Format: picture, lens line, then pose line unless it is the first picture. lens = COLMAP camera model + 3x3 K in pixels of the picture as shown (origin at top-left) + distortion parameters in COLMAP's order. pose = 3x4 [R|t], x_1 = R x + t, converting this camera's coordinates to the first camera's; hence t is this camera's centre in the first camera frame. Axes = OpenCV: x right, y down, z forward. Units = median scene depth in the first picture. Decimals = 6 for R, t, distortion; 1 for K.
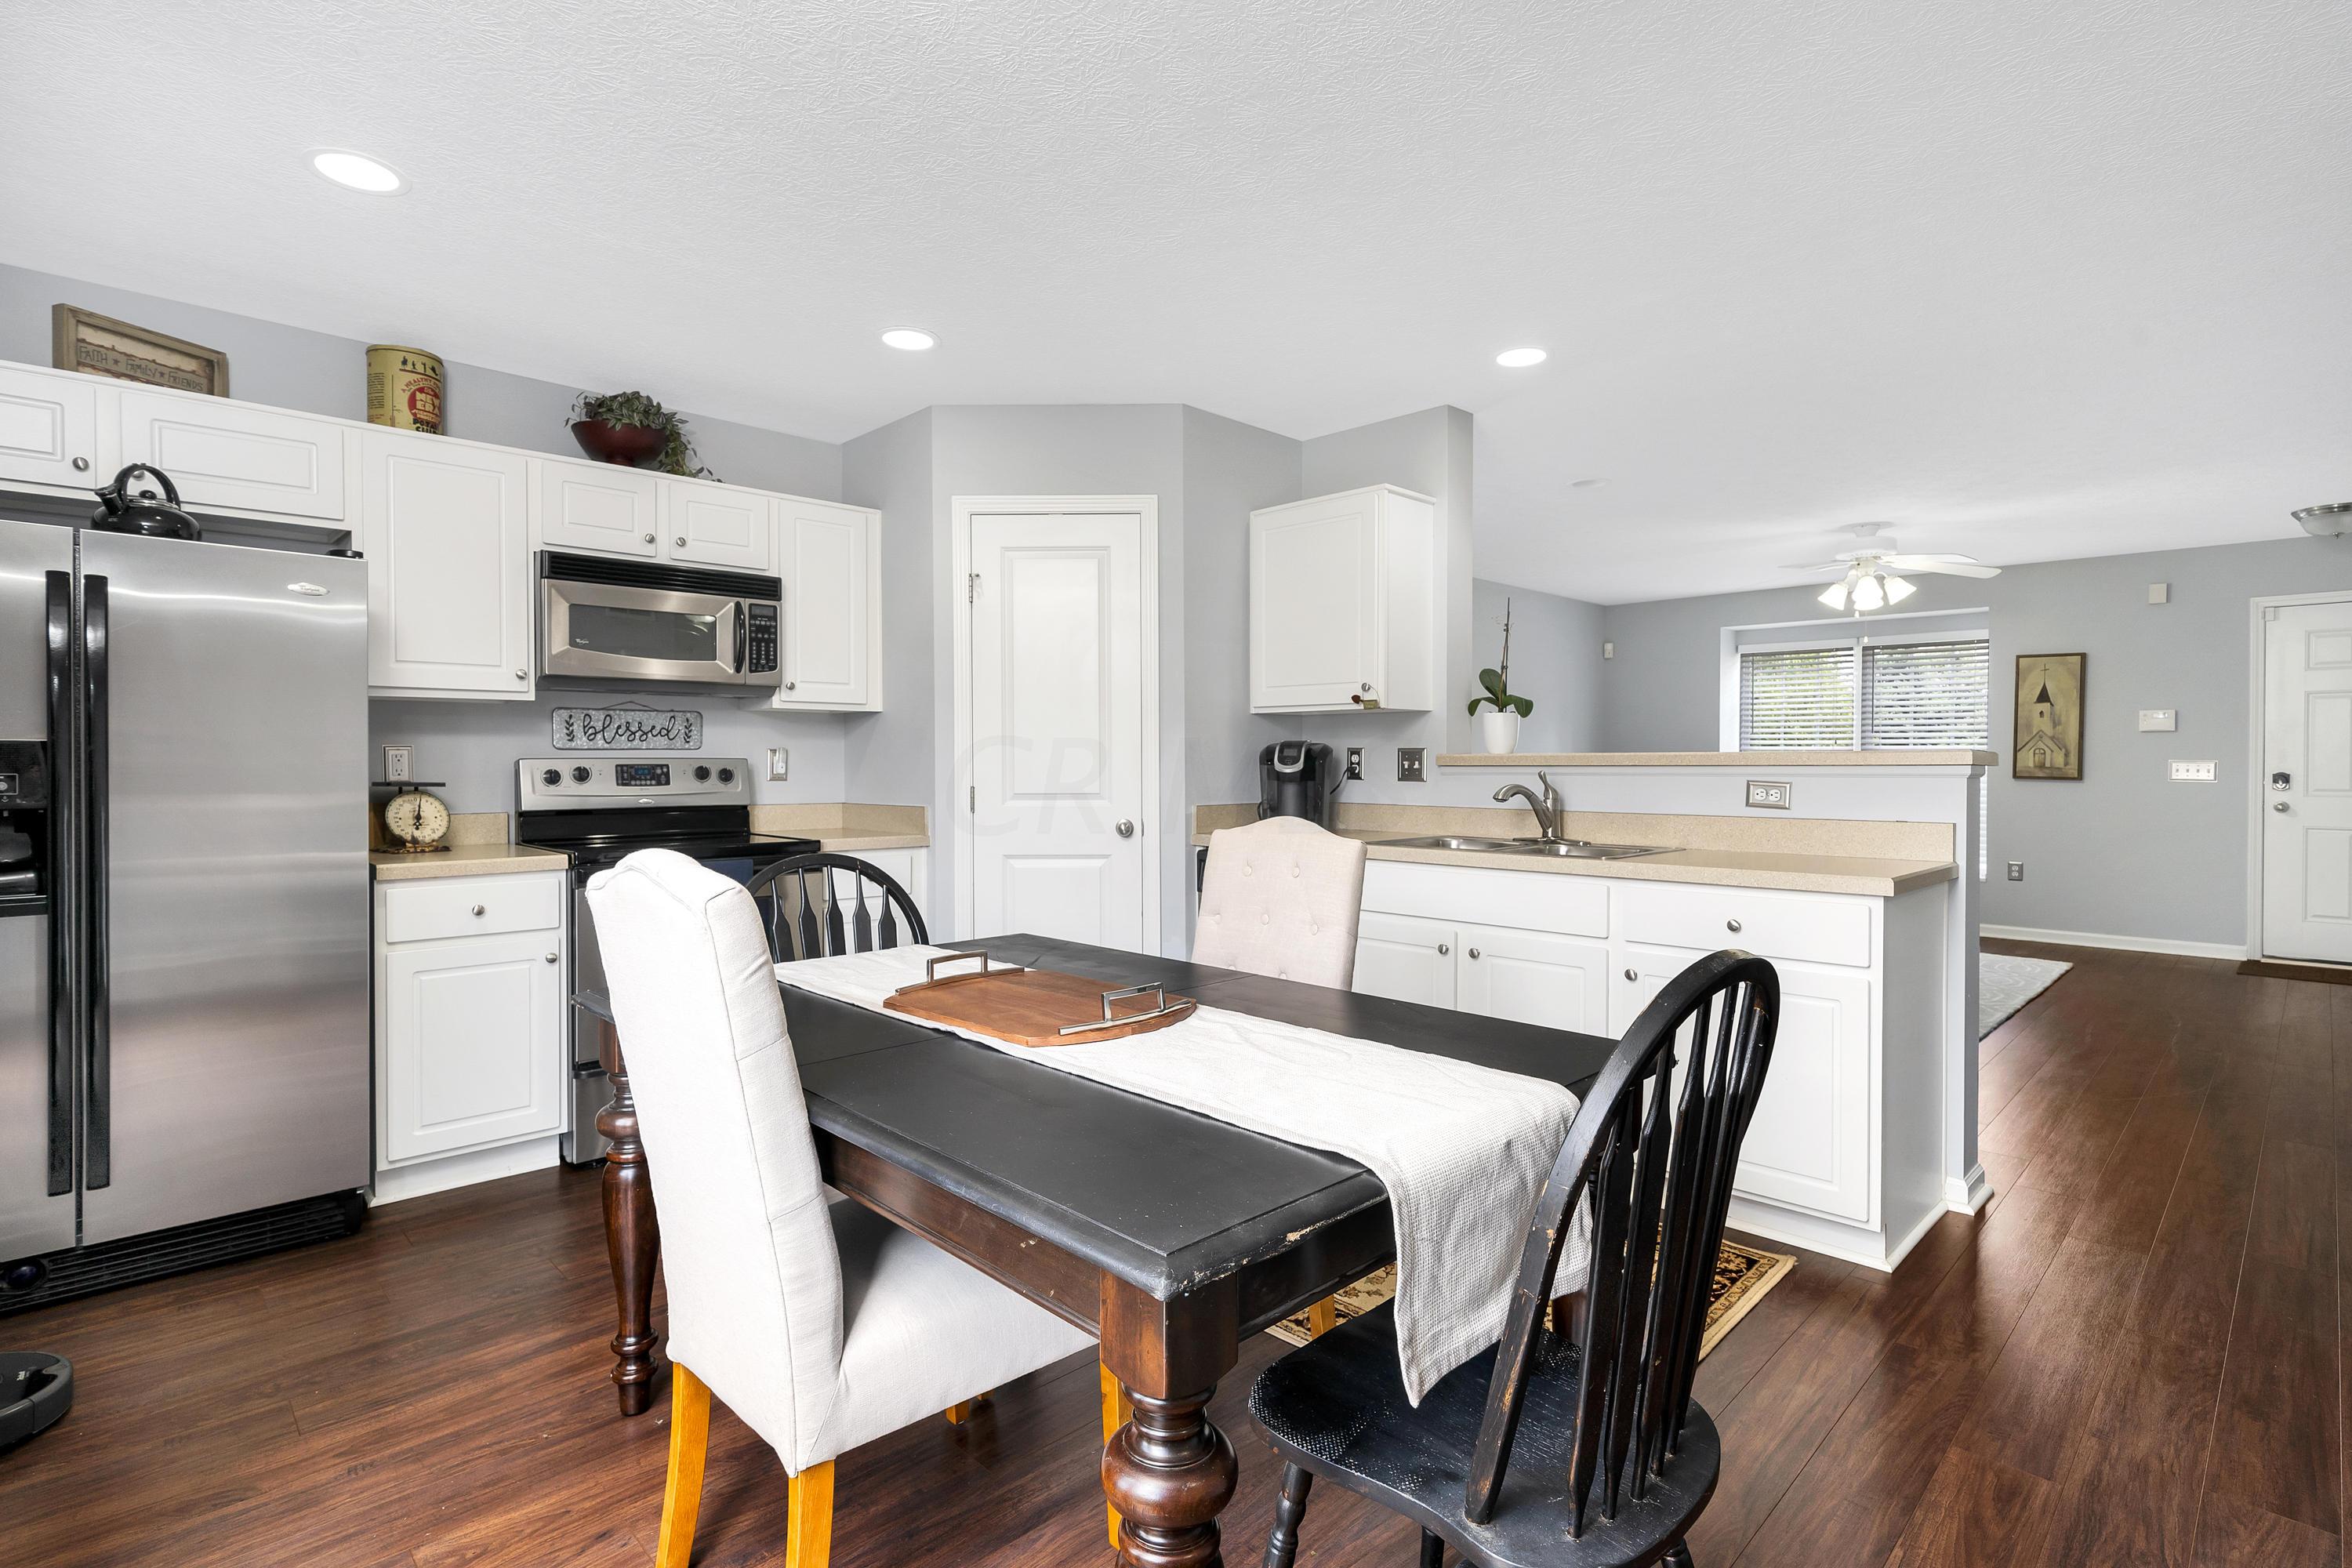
lens RADIAL K [[1125.5, 0, 1132.1], [0, 1125.5, 774.3], [0, 0, 1]] dist [0.000743, -0.000564]
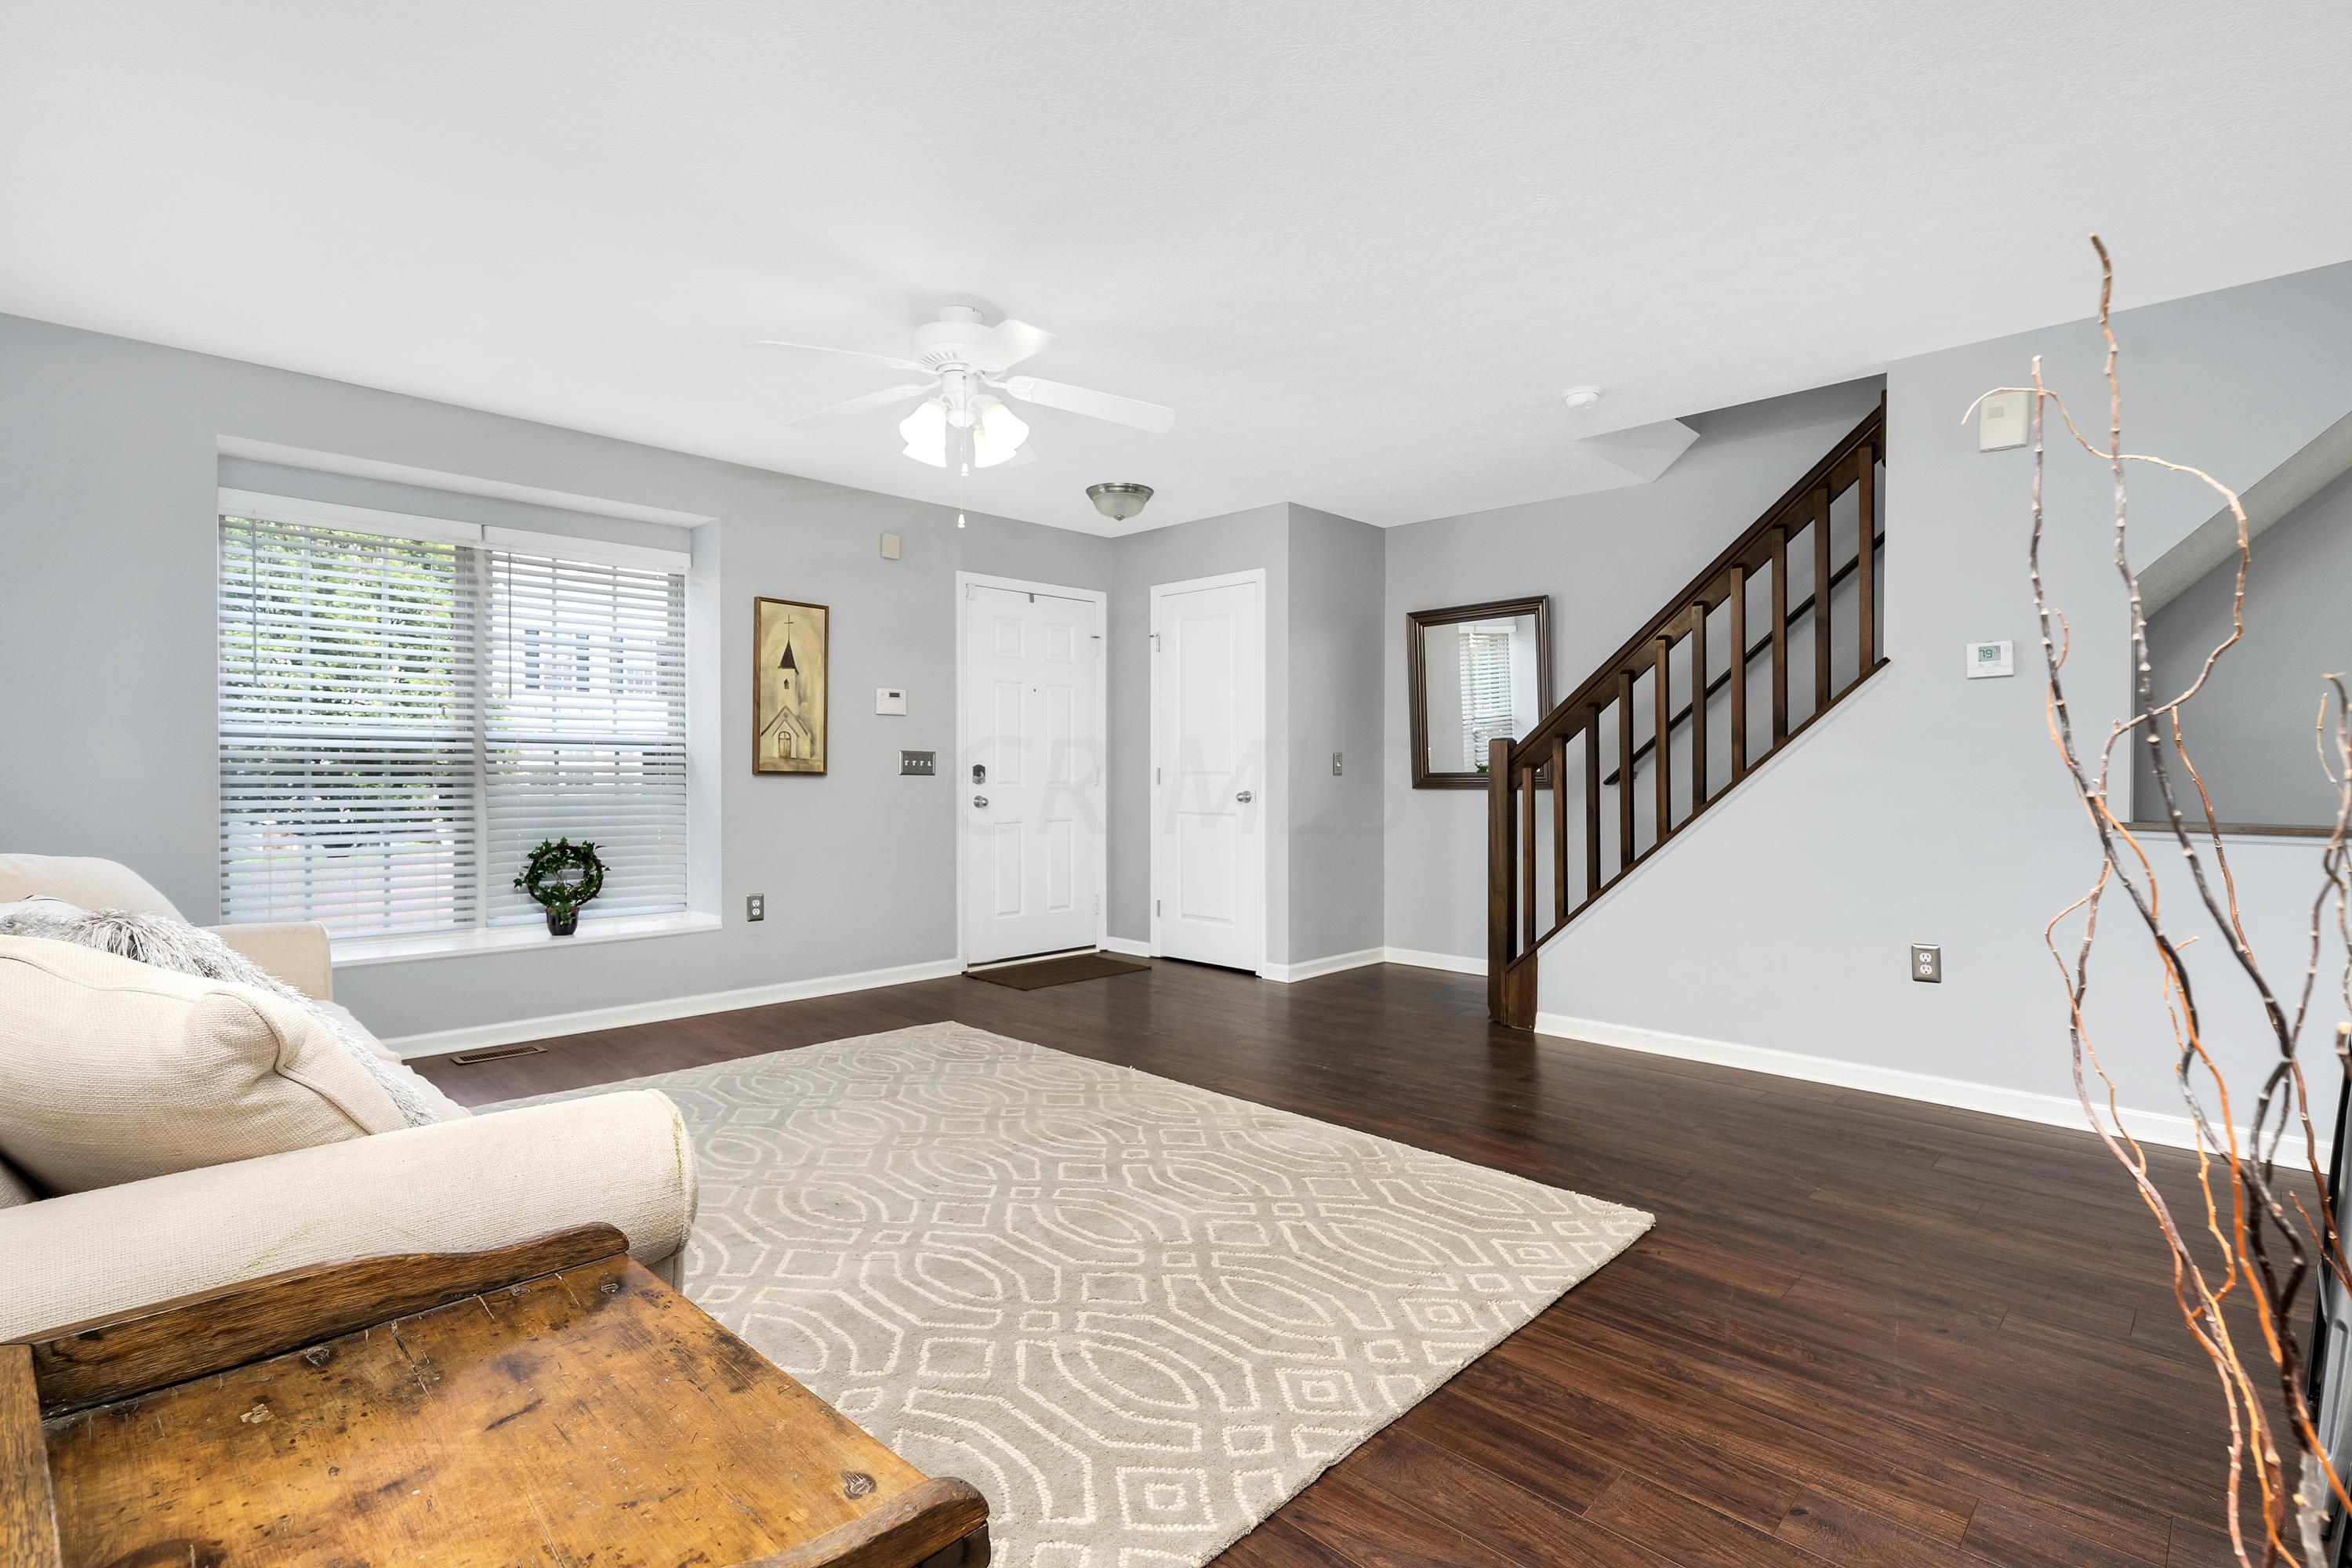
lens RADIAL K [[1125.5, 0, 1132.1], [0, 1125.5, 774.3], [0, 0, 1]] dist [0.000743, -0.000564]
pose [[-0.052675, -0.004309, 0.998602, 0.133072], [0.008534, 0.999952, 0.004765, 0.003893], [-0.998575, 0.008773, -0.052636, 1.345995]]
